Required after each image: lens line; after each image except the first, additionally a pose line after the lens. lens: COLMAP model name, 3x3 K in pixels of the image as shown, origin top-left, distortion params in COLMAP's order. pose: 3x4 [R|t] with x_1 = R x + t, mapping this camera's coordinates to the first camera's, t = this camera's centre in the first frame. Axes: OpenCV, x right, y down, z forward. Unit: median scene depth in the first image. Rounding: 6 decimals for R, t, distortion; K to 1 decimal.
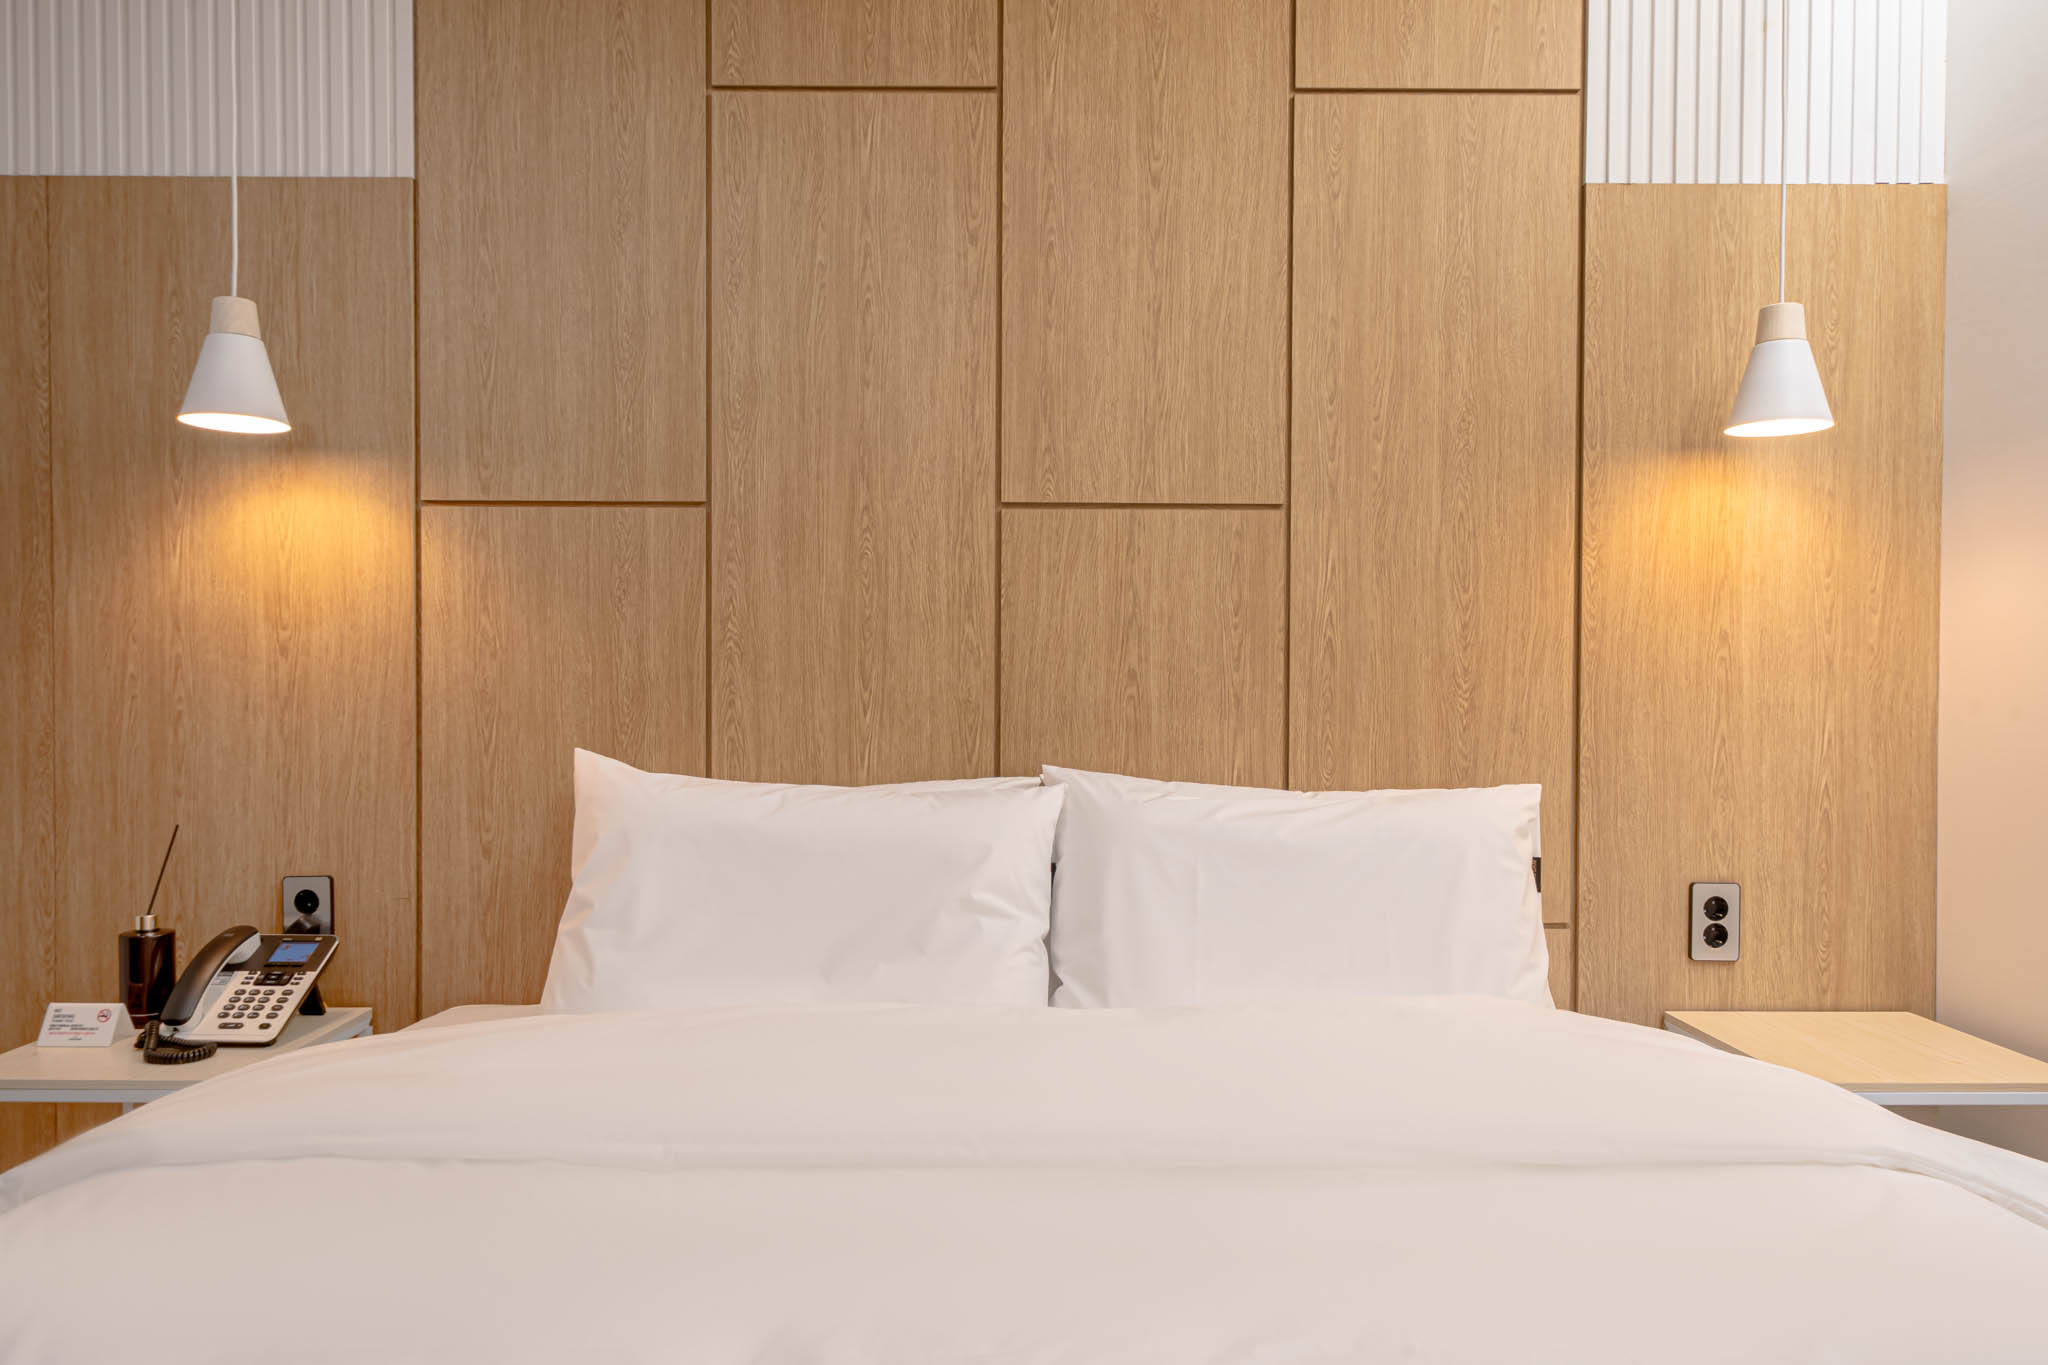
lens RADIAL K [[1418.5, 0, 1011.0], [0, 1418.5, 697.9], [0, 0, 1]] dist [0.007463, -0.000569]
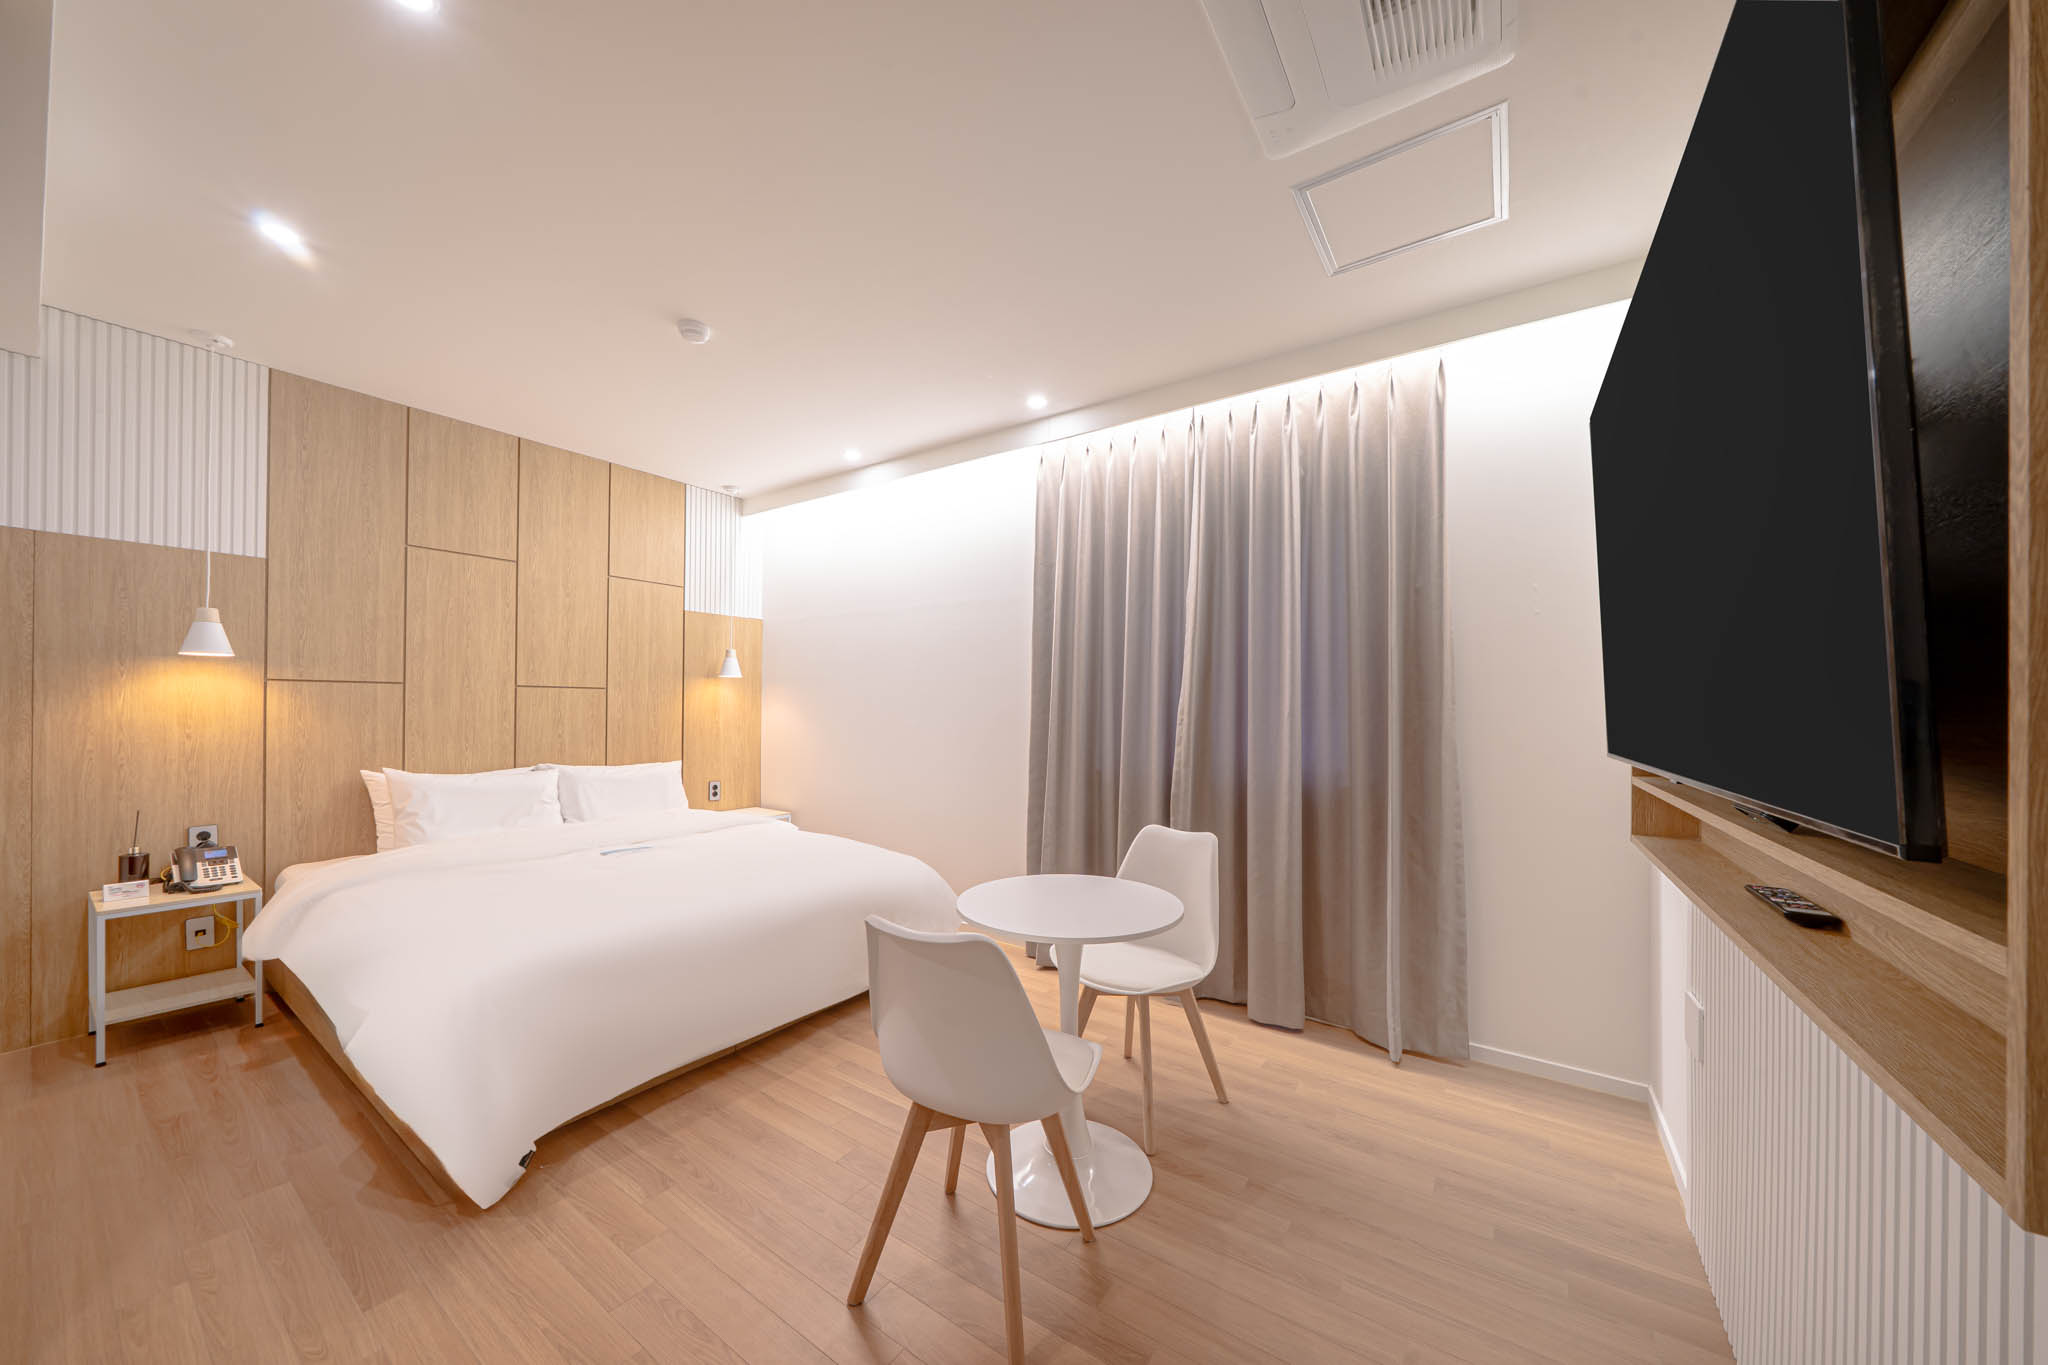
lens RADIAL K [[692.5, 0, 1007.5], [0, 692.5, 706.1], [0, 0, 1]] dist [-0.001363, 0.000028]
pose [[0.577163, 0.003706, 0.816620, -0.667631], [0.008315, 0.999911, -0.010415, -0.062619], [-0.816586, 0.012801, 0.577081, -0.873547]]
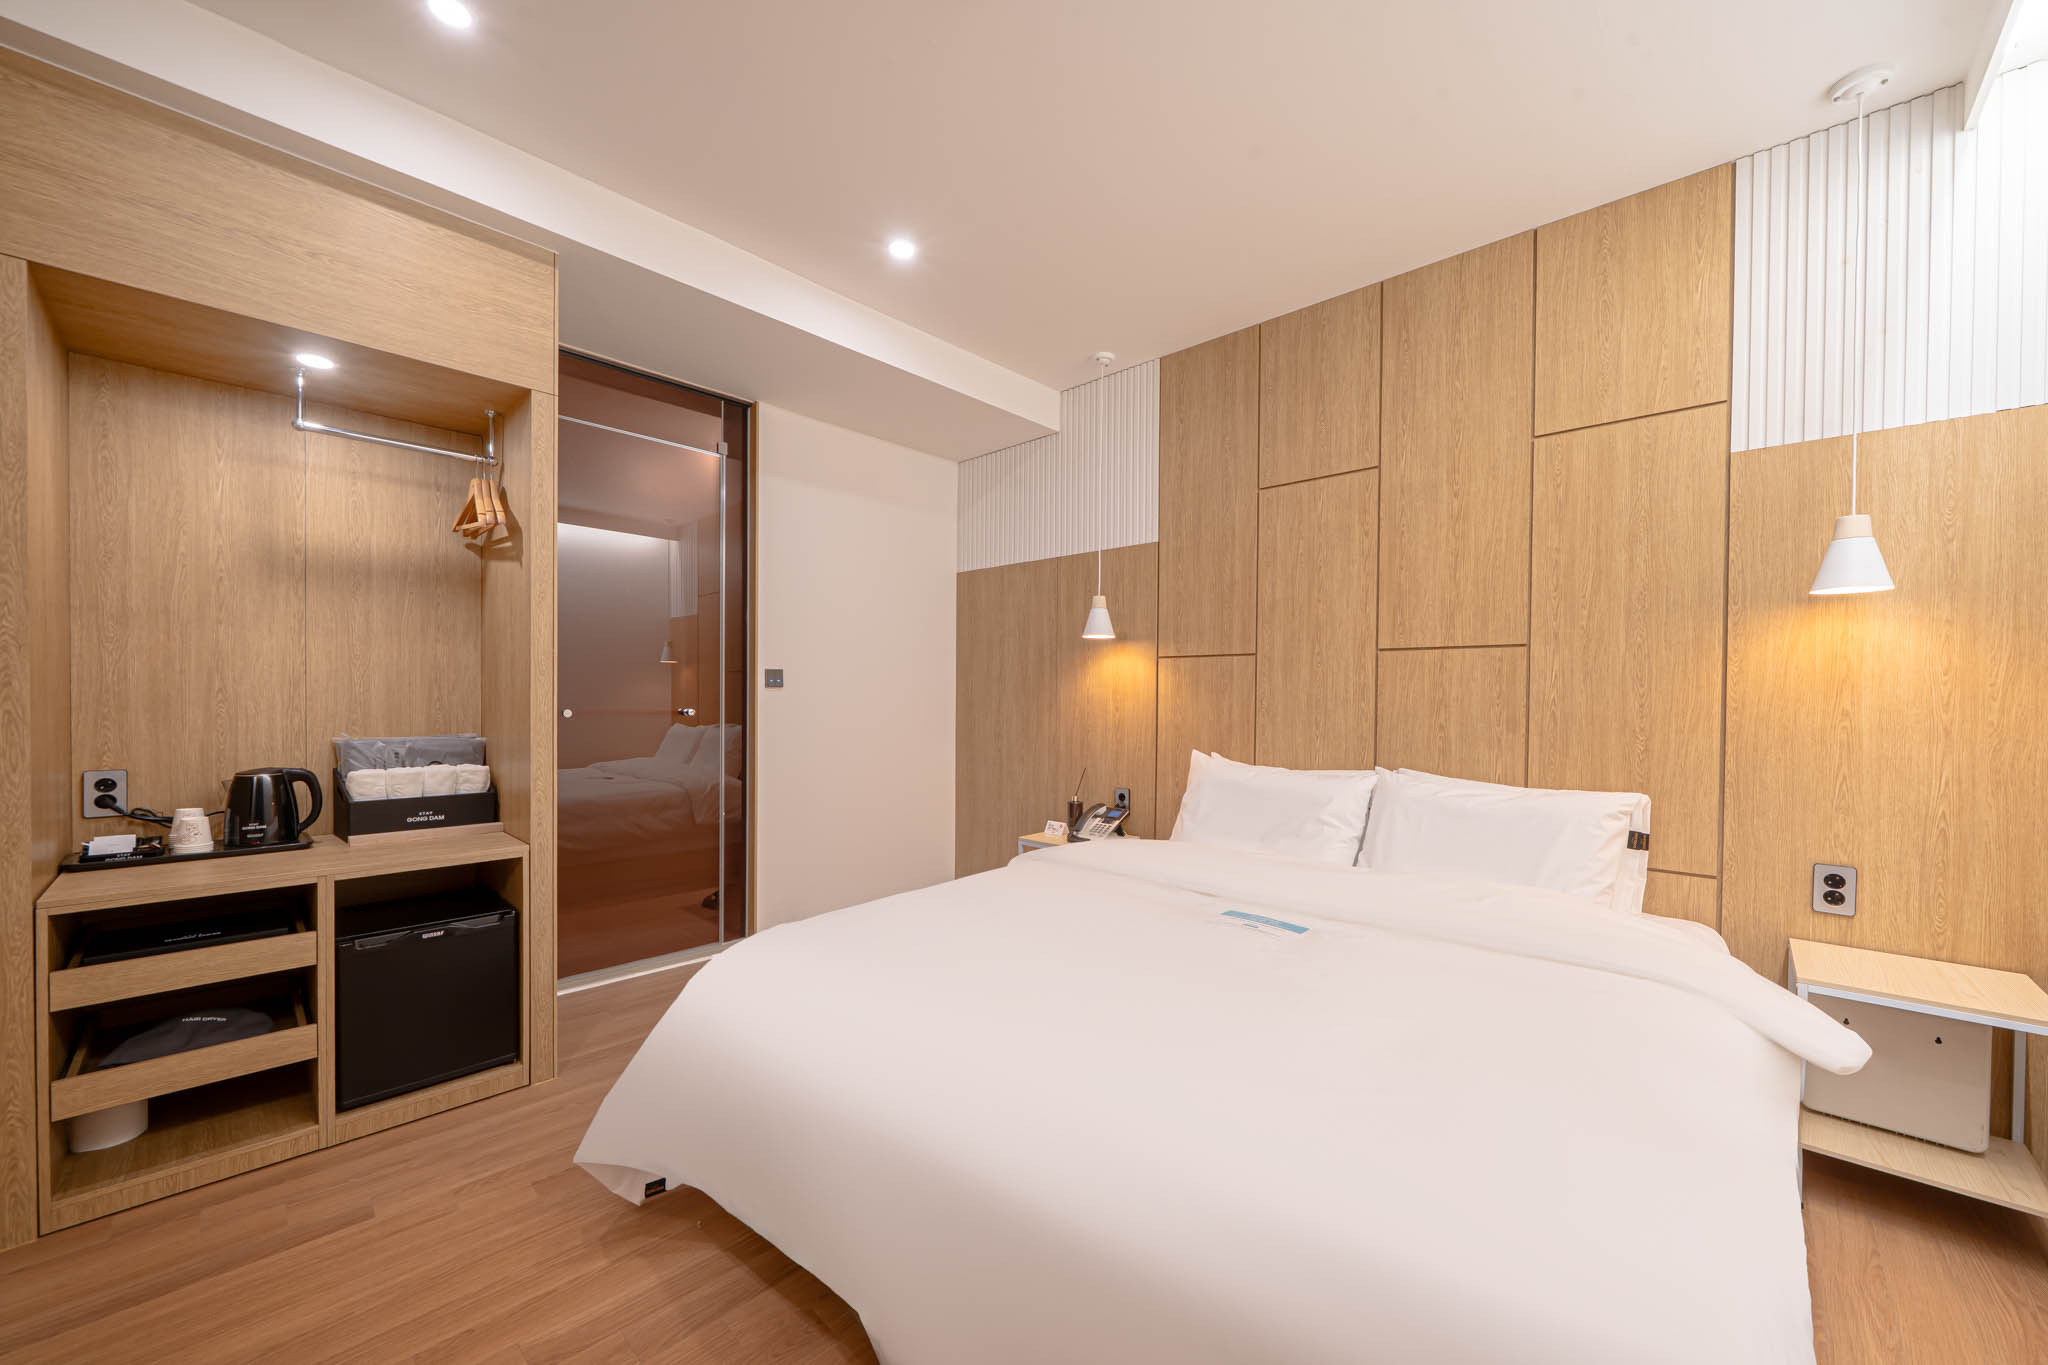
lens RADIAL K [[765.1, 0, 1020.7], [0, 765.1, 706.4], [0, 0, 1]] dist [-0.010326, 0.000022]
pose [[0.728030, 0.011156, -0.685455, 0.412284], [-0.019230, 0.999806, -0.004153, -0.030371], [0.685276, 0.016205, 0.728104, -0.270680]]
